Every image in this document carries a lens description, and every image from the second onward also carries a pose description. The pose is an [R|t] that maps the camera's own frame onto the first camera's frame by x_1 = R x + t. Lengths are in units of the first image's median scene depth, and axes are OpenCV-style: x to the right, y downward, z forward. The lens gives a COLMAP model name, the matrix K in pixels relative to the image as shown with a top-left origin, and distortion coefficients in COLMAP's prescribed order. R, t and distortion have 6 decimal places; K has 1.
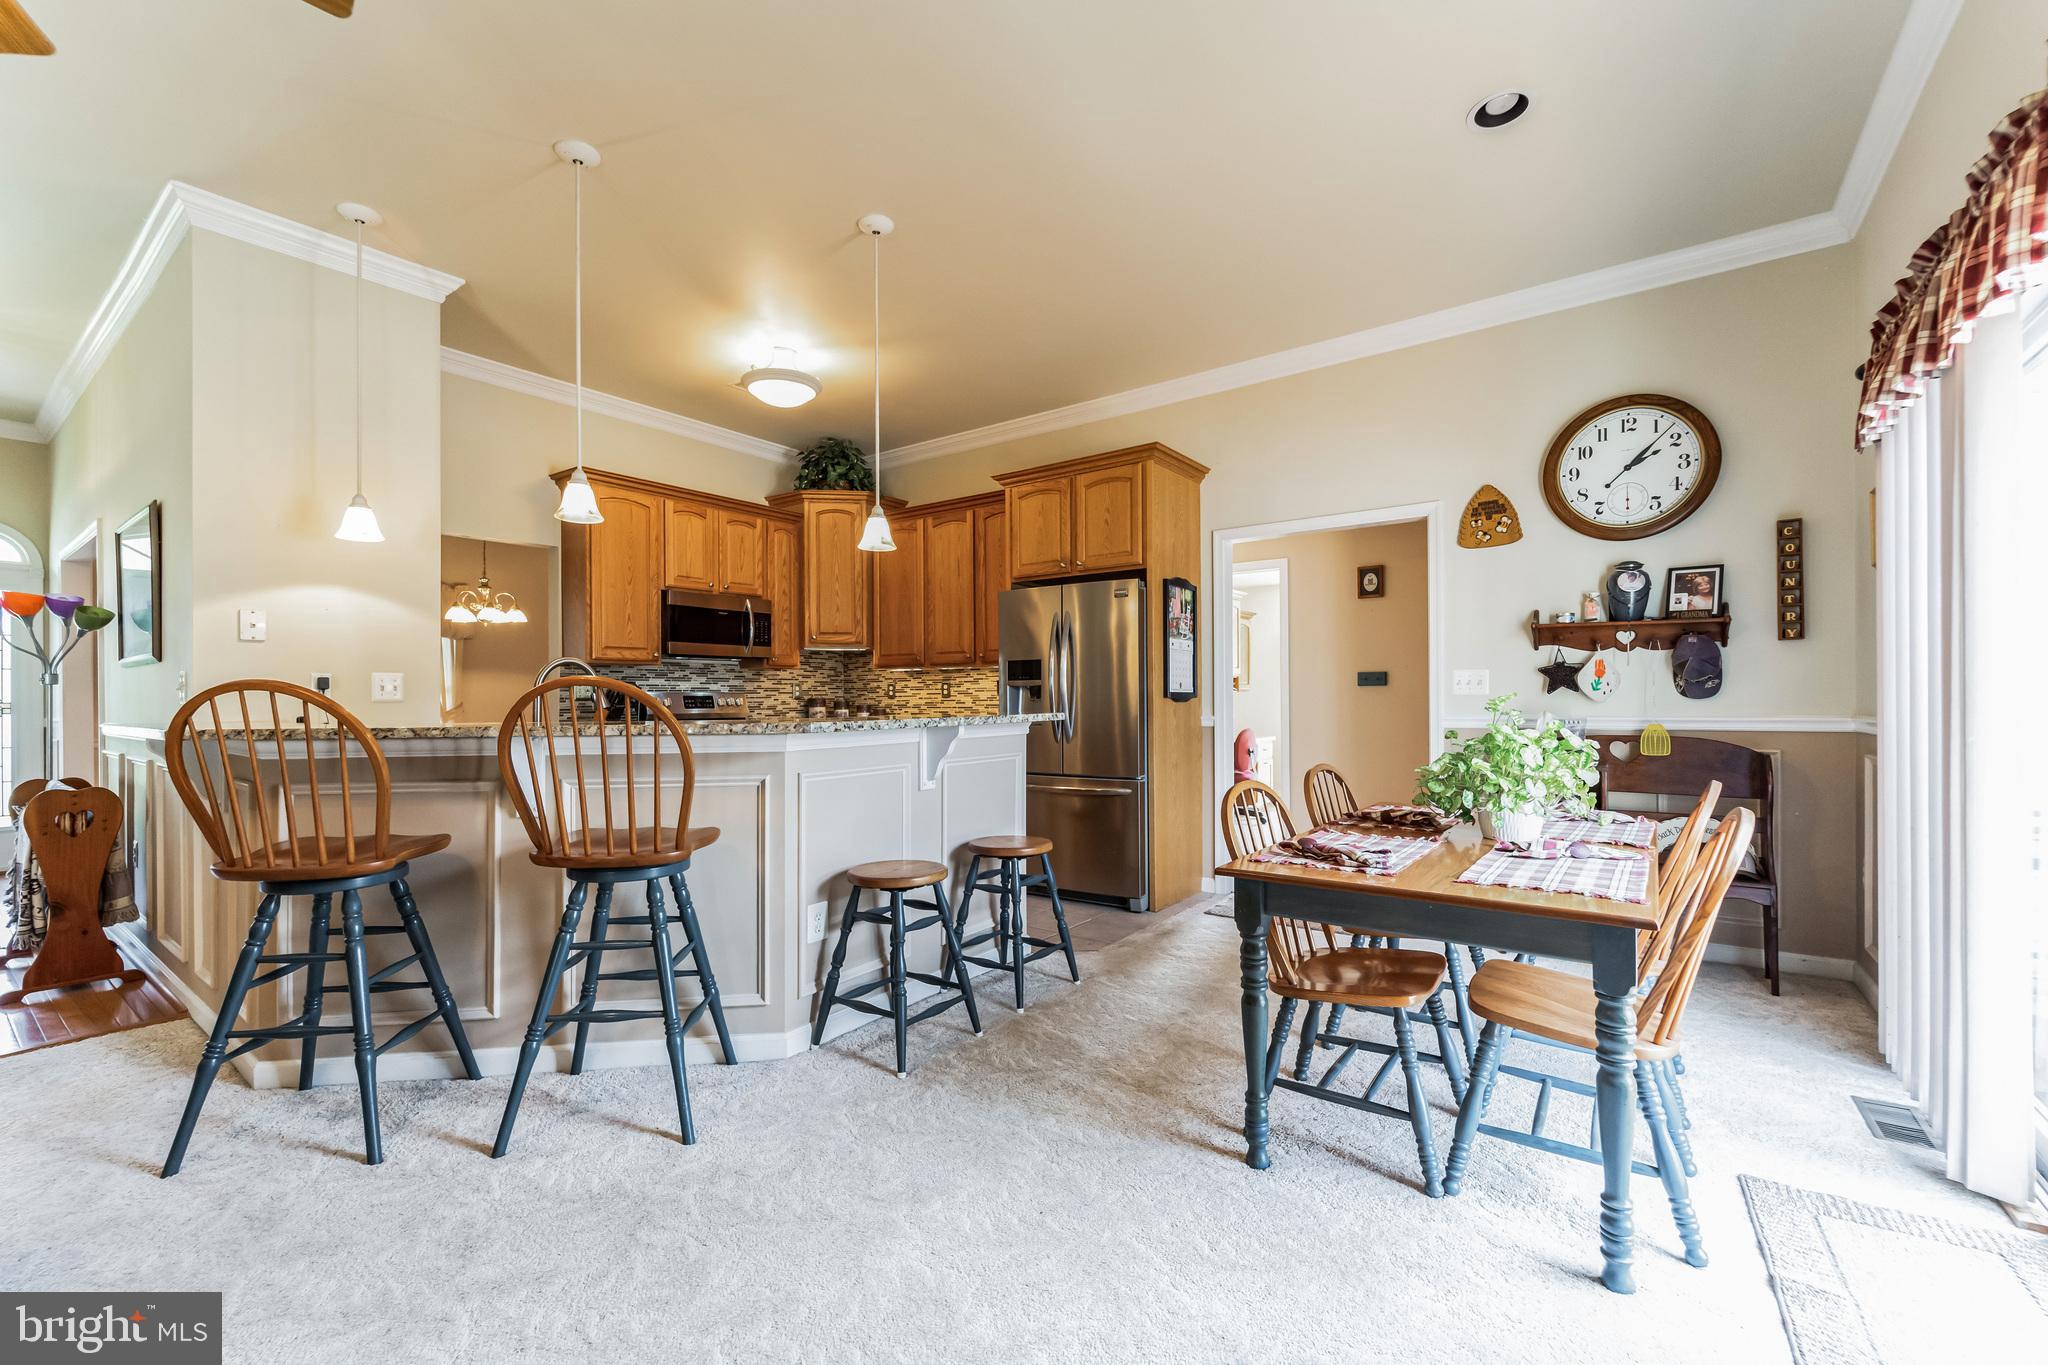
lens RADIAL K [[853.3, 0, 1018.7], [0, 853.3, 694.5], [0, 0, 1]] dist [-0.012704, -0.001358]
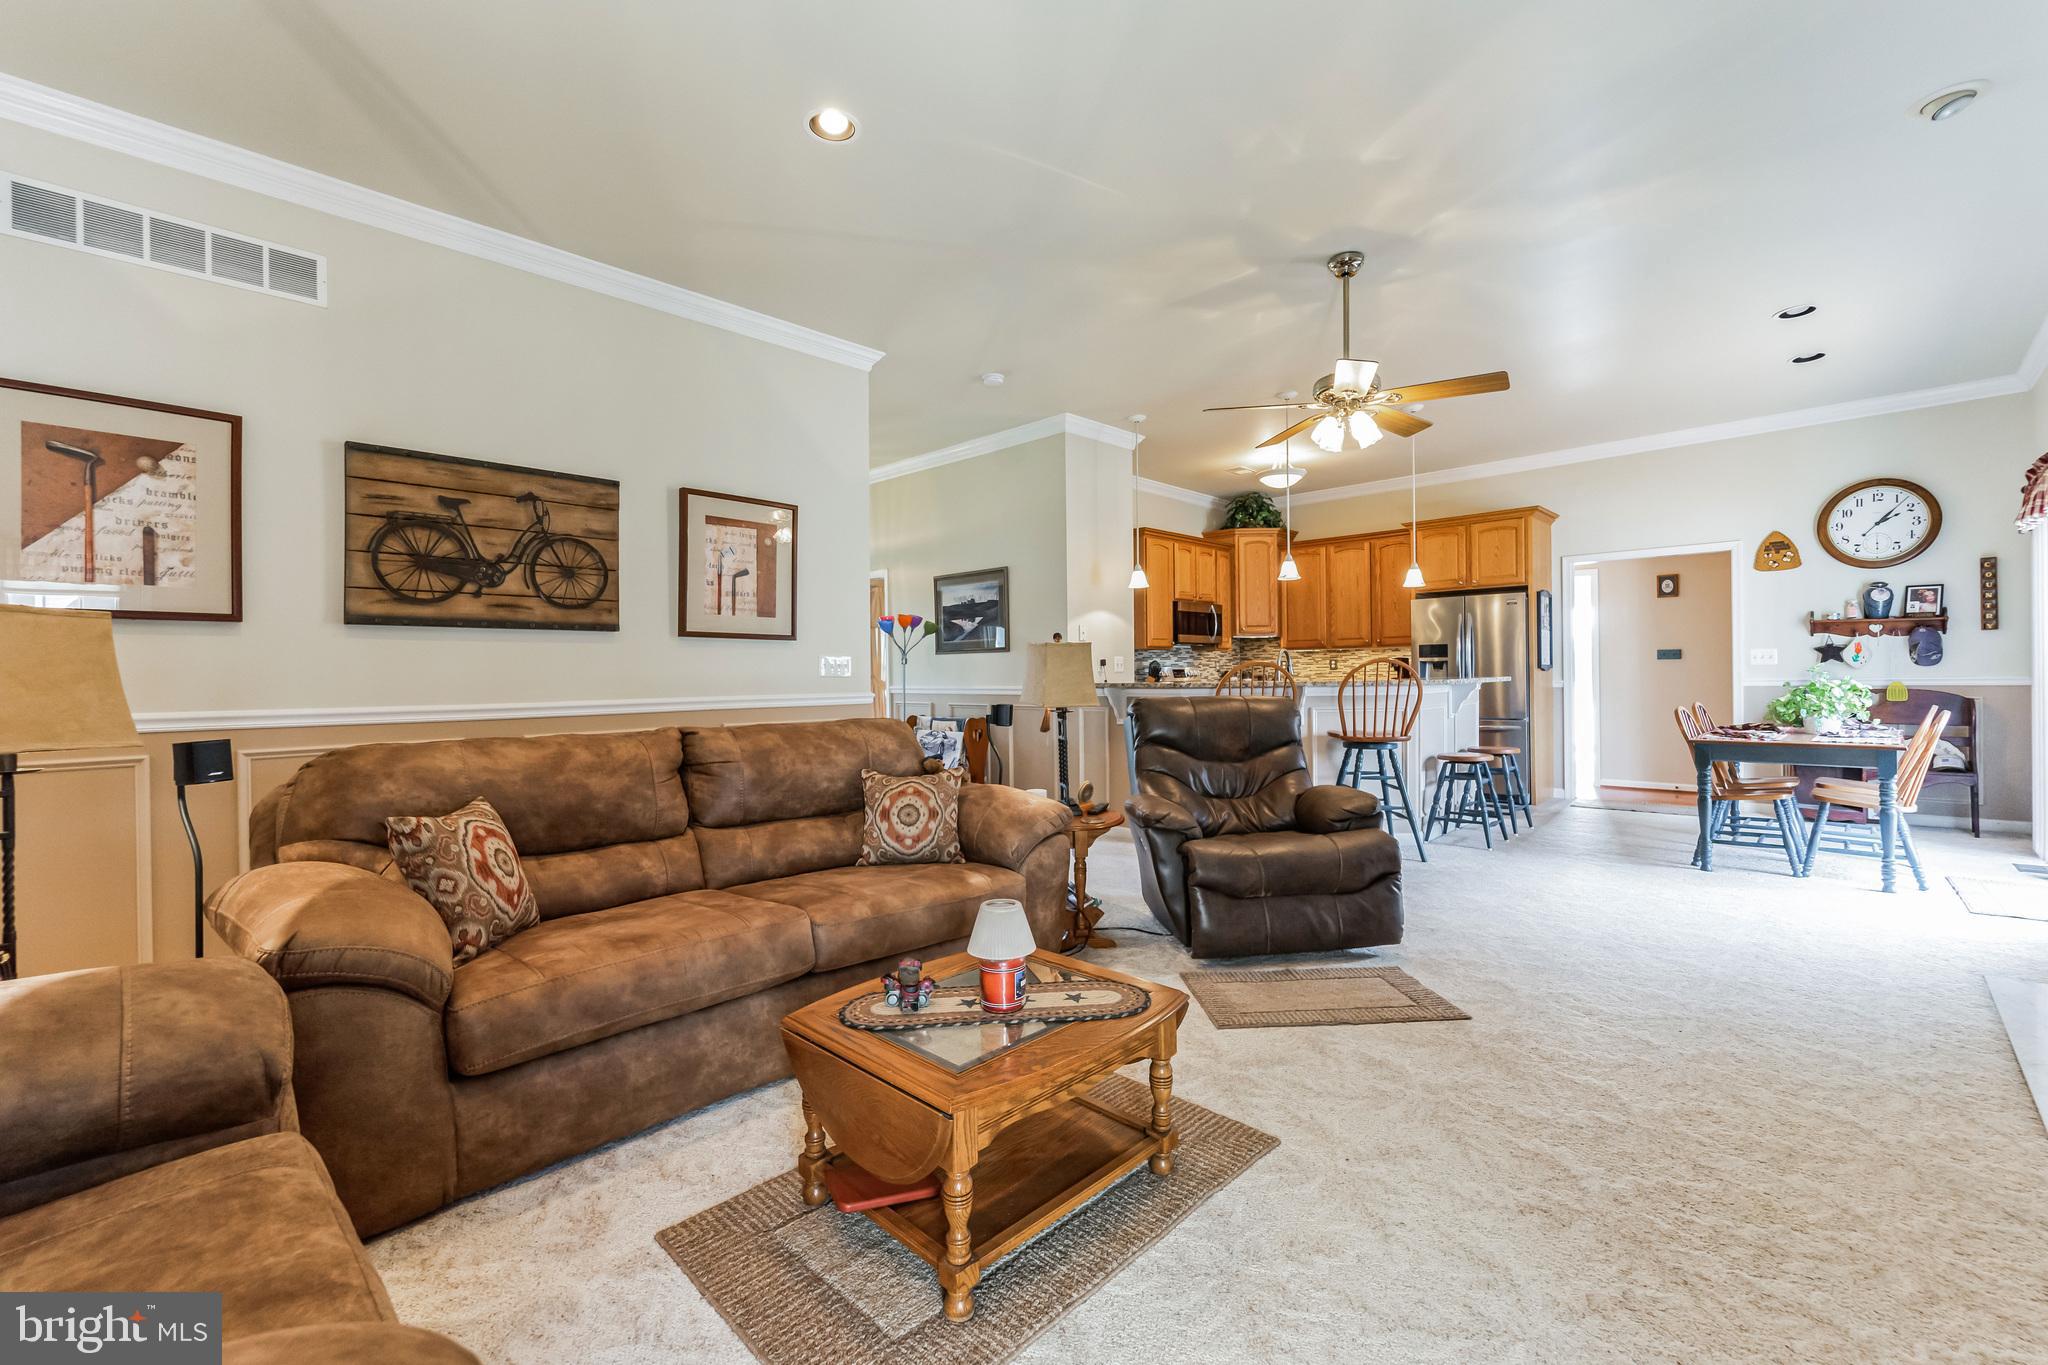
lens RADIAL K [[853.3, 0, 1025.6], [0, 853.3, 673.9], [0, 0, 1]] dist [-0.012704, -0.001358]
pose [[0.989012, -0.005929, -0.147713, -0.642576], [0.006729, 0.999965, 0.004913, 0.000339], [0.147679, -0.005853, 0.989018, -0.814980]]
